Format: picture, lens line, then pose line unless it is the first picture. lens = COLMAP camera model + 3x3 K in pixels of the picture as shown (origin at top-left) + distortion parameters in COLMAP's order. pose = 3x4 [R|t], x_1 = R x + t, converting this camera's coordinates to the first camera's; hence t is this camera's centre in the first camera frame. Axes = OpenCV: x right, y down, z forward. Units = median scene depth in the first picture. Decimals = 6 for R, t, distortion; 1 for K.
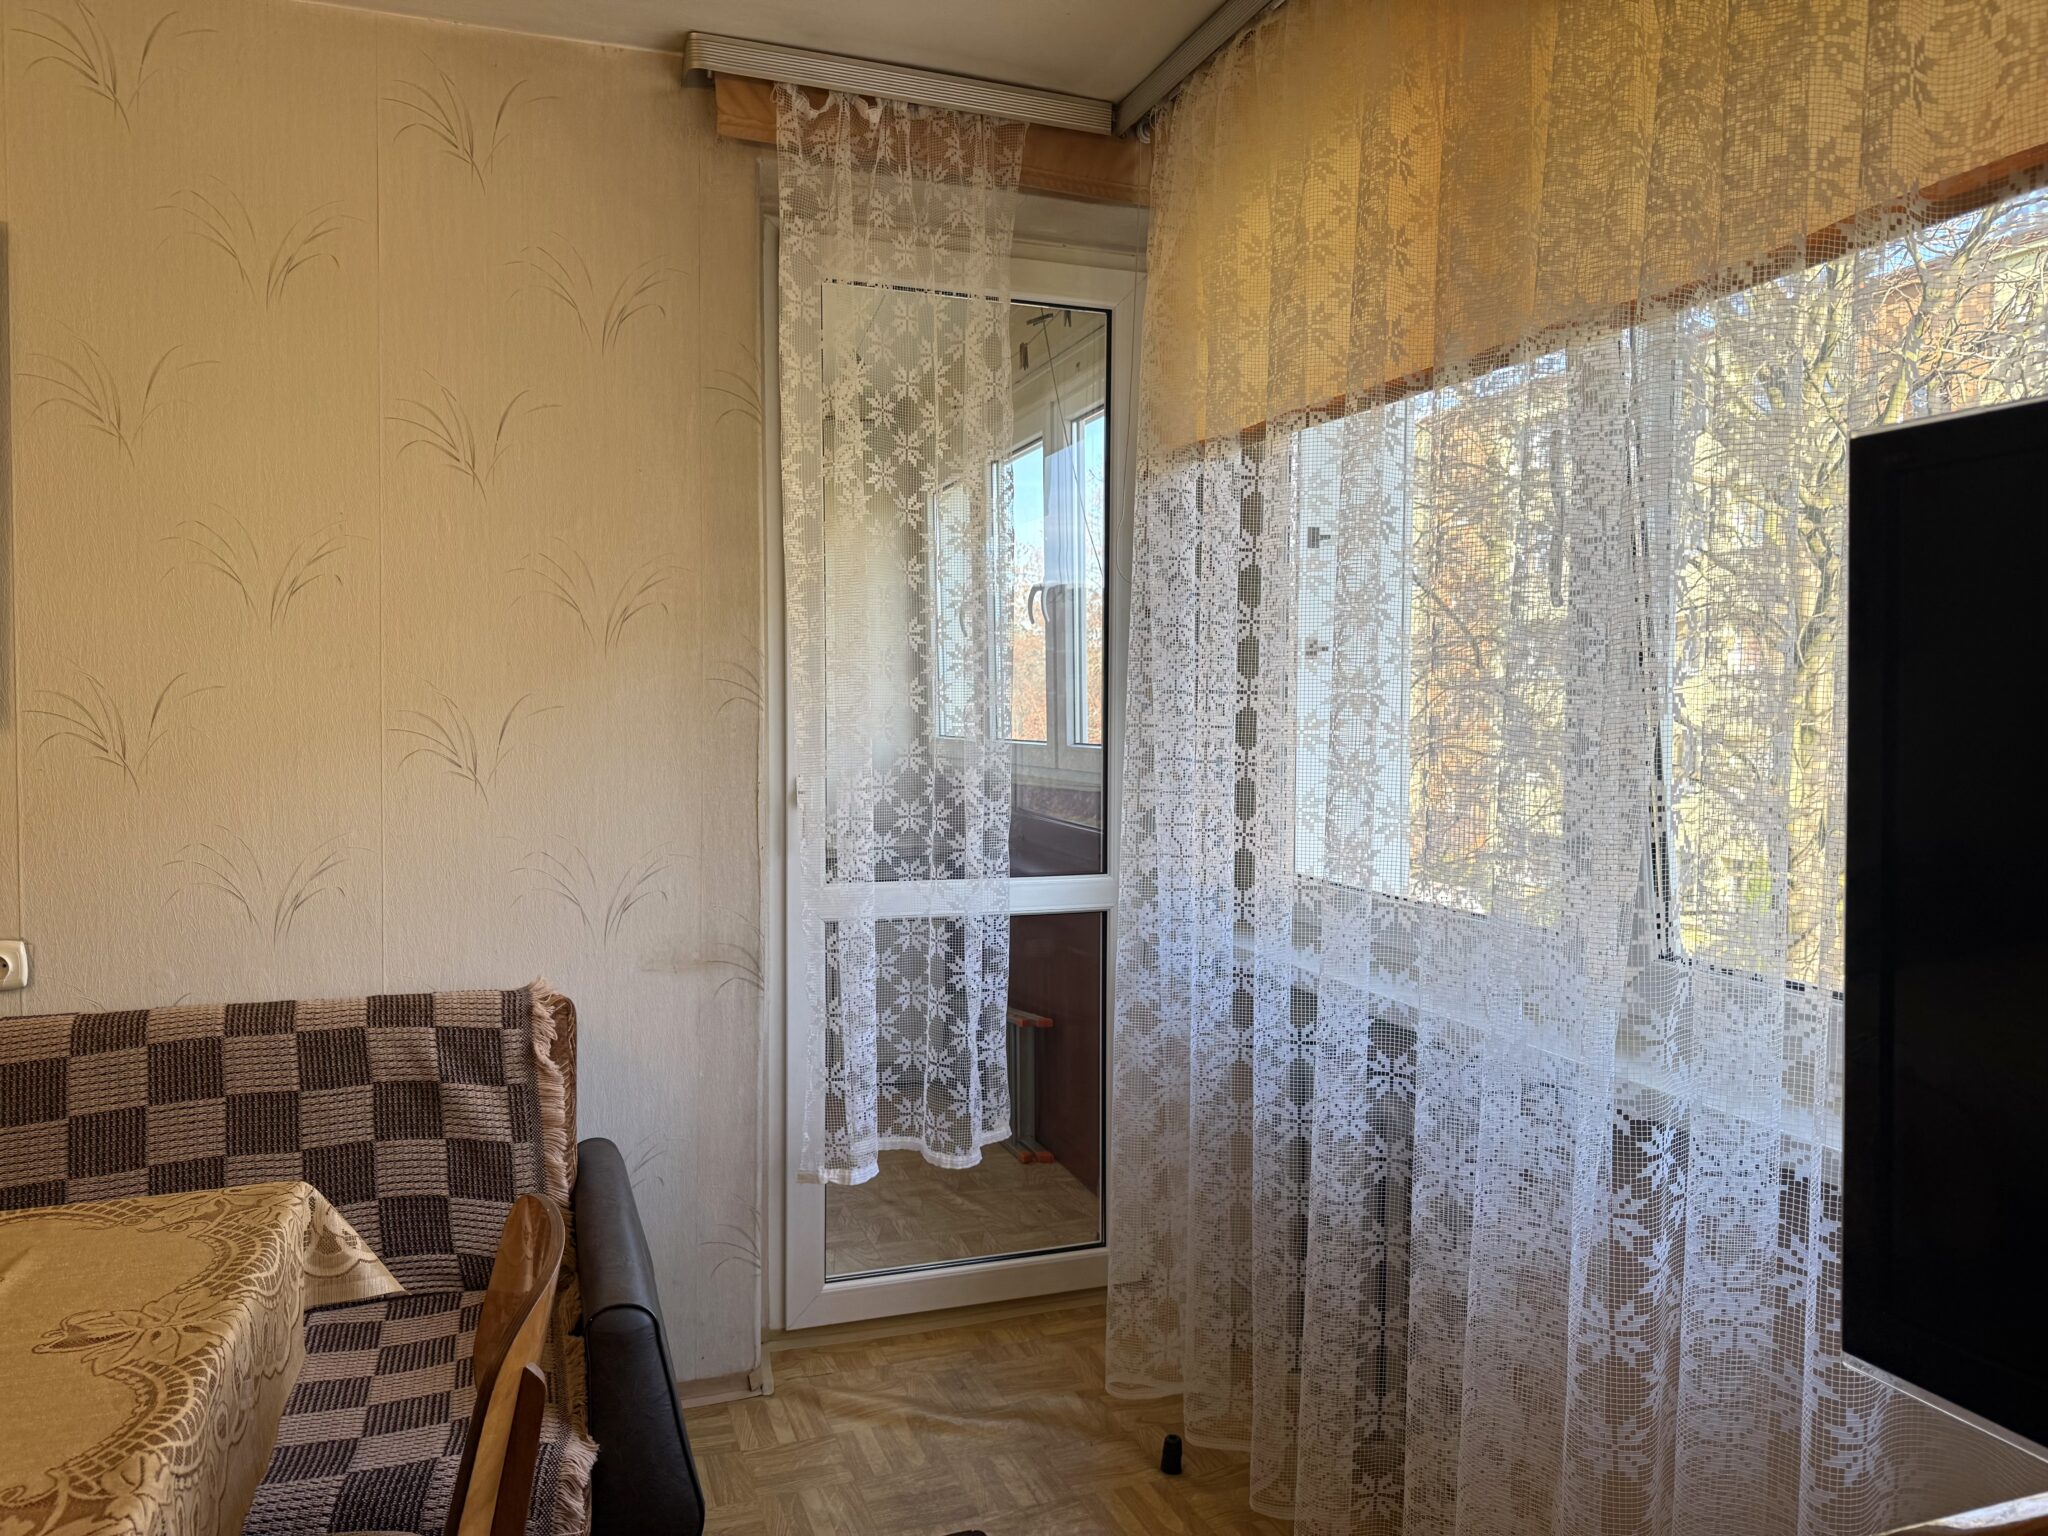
lens RADIAL K [[1427.3, 0, 1030.0], [0, 1427.3, 776.7], [0, 0, 1]] dist [0.051026, -0.076276]
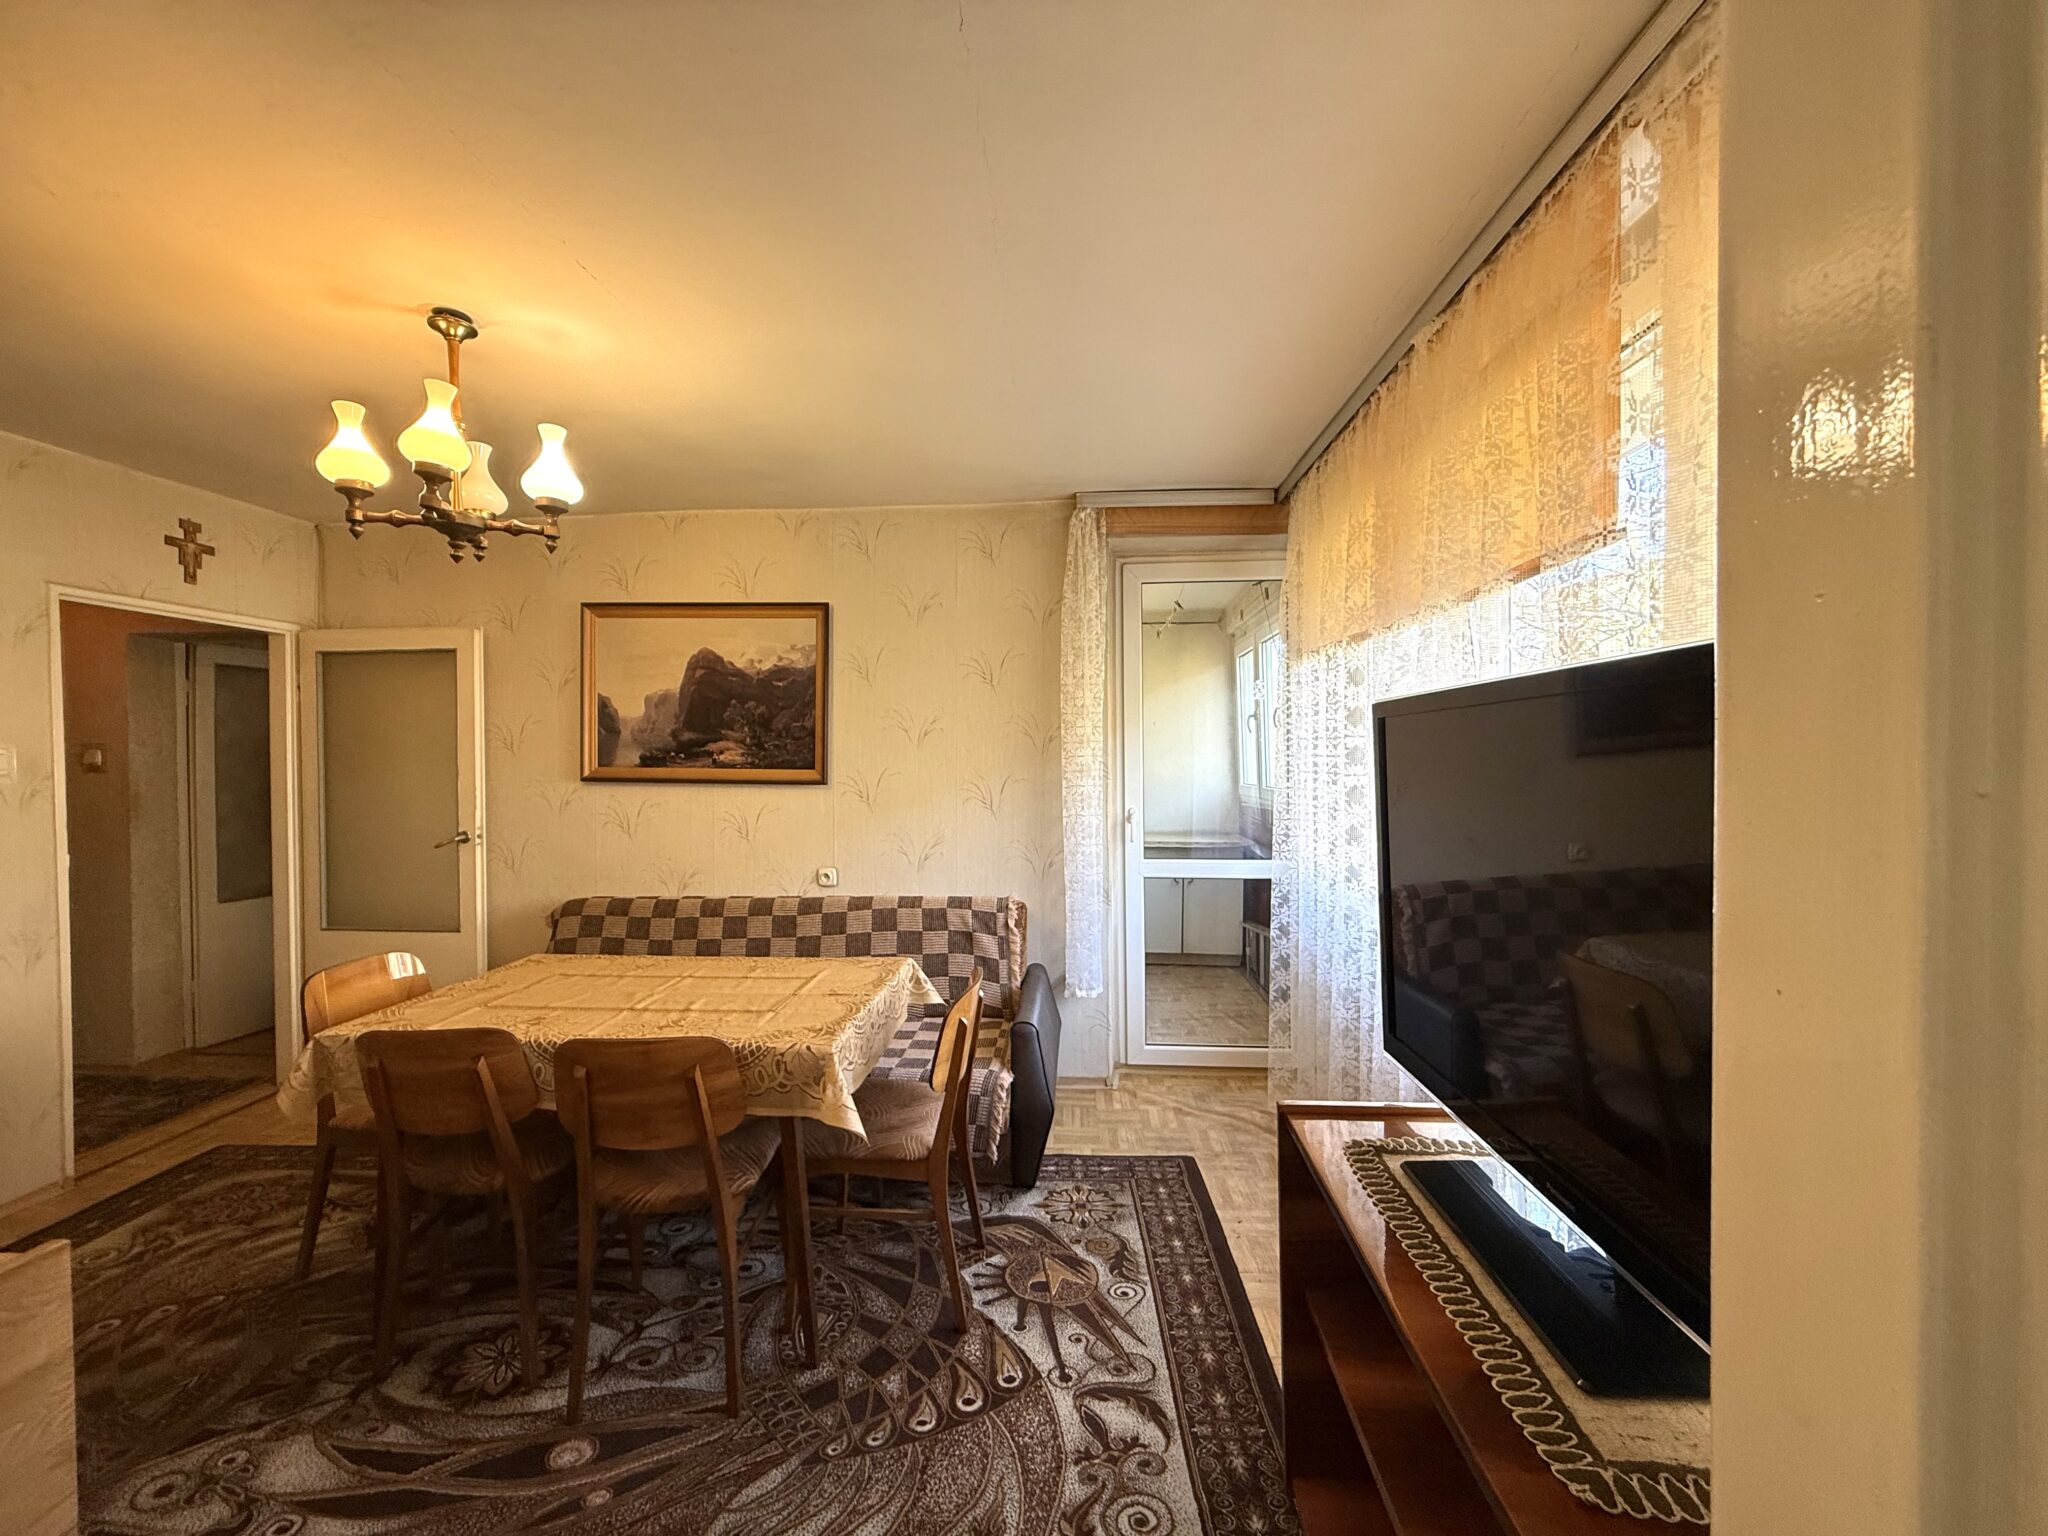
lens RADIAL K [[811.5, 0, 1022.6], [0, 811.5, 757.4], [0, 0, 1]] dist [-0.011266, 0.000593]
pose [[0.916341, -0.014513, -0.400135, 0.230280], [-0.004451, 0.998912, -0.046423, -0.025655], [0.400373, 0.044320, 0.915280, -0.260212]]
